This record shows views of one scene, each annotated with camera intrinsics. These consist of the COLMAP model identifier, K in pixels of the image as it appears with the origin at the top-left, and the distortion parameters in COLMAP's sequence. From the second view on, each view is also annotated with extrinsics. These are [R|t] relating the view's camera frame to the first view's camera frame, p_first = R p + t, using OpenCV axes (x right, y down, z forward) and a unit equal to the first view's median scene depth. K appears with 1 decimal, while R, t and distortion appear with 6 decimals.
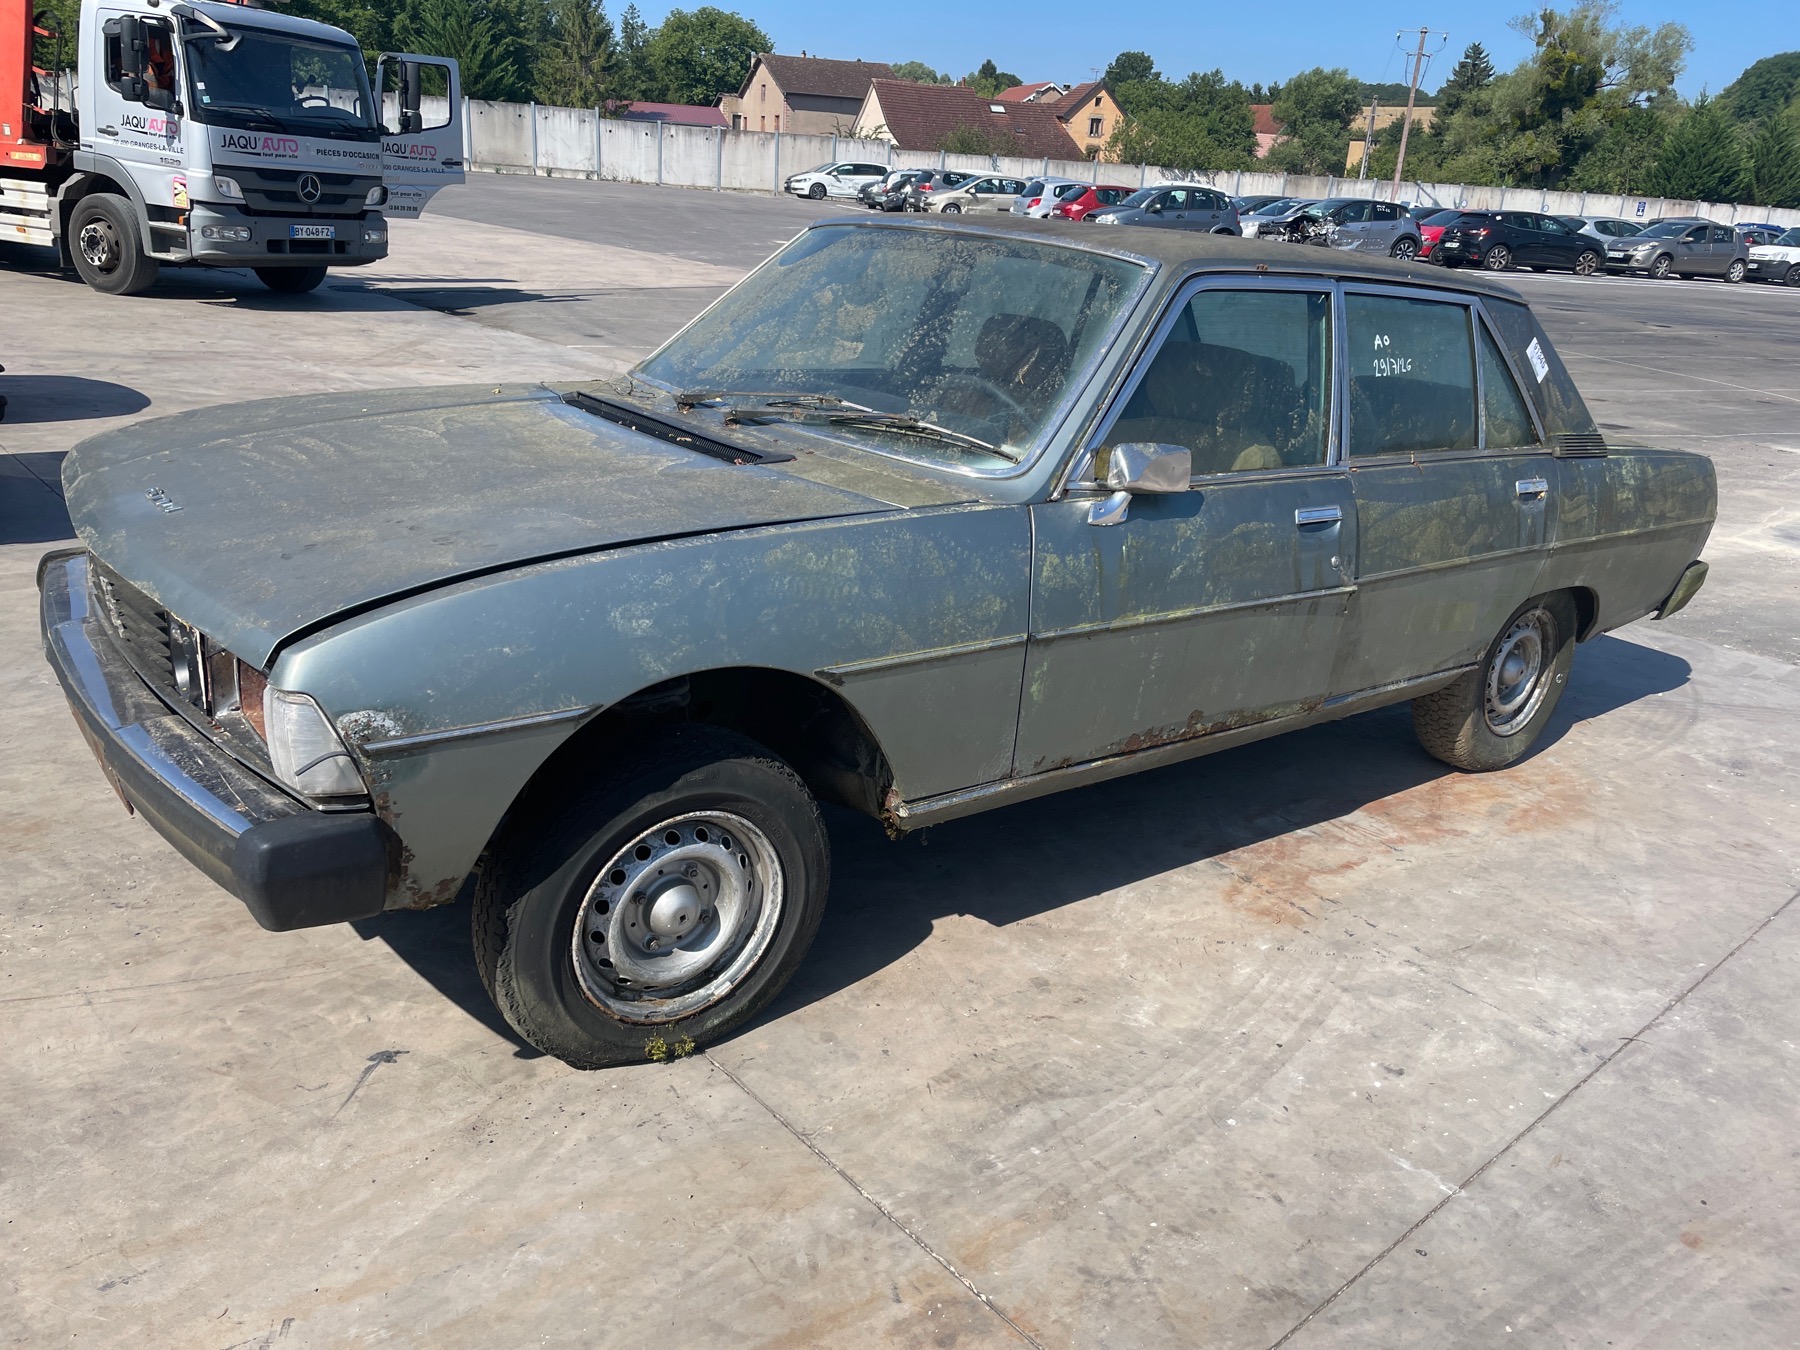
lens RADIAL K [[1379.0, 0, 896.2], [0, 1379.0, 669.5], [0, 0, 1]] dist [0.051528, -0.076900]
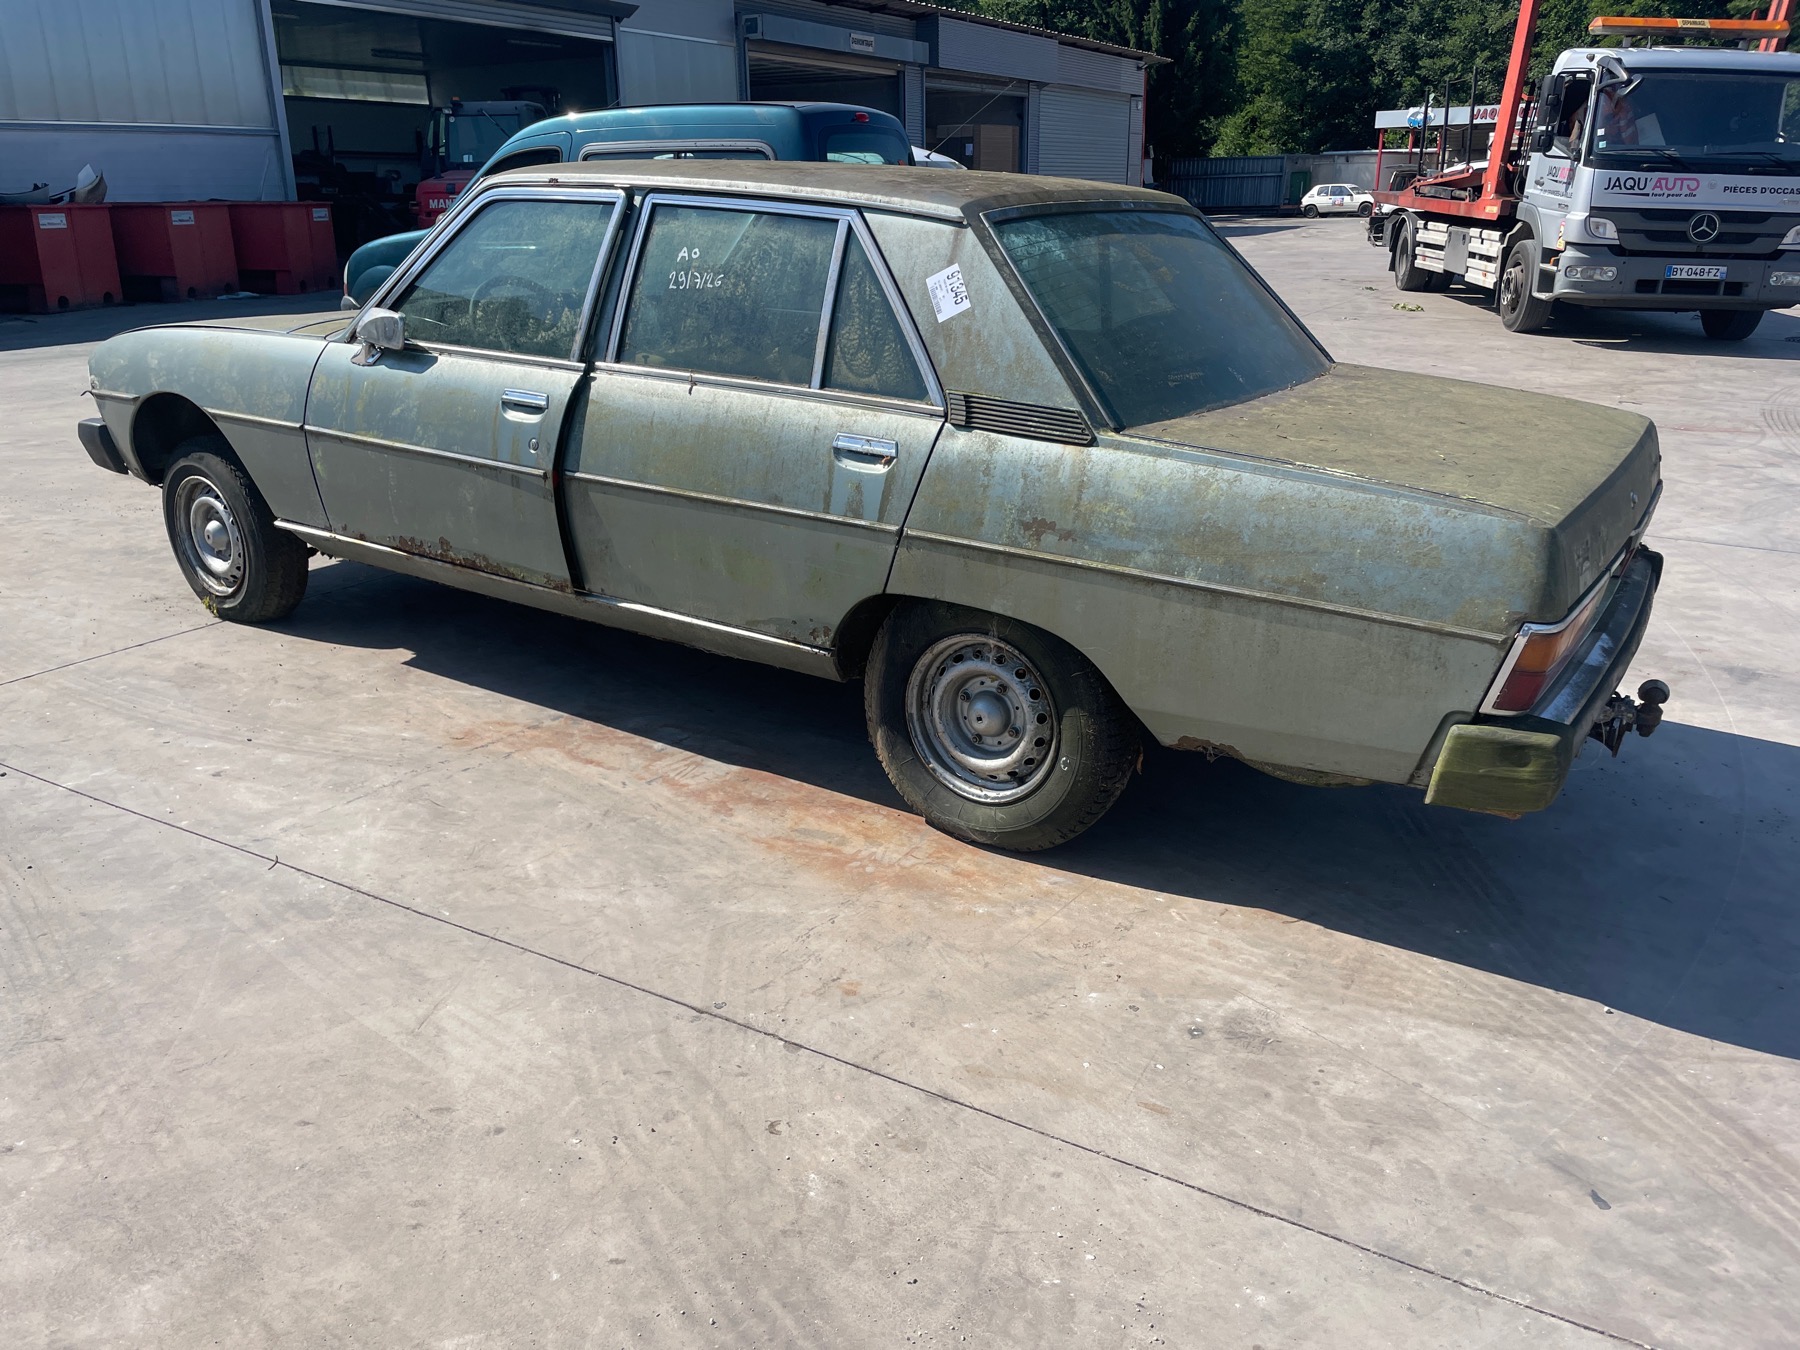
lens RADIAL K [[1379.0, 0, 895.0], [0, 1379.0, 661.7], [0, 0, 1]] dist [0.051528, -0.076900]
pose [[0.322481, 0.240527, -0.915507, 0.362471], [-0.295842, 0.944337, 0.143893, -0.039372], [0.899157, 0.224443, 0.375688, 0.220044]]
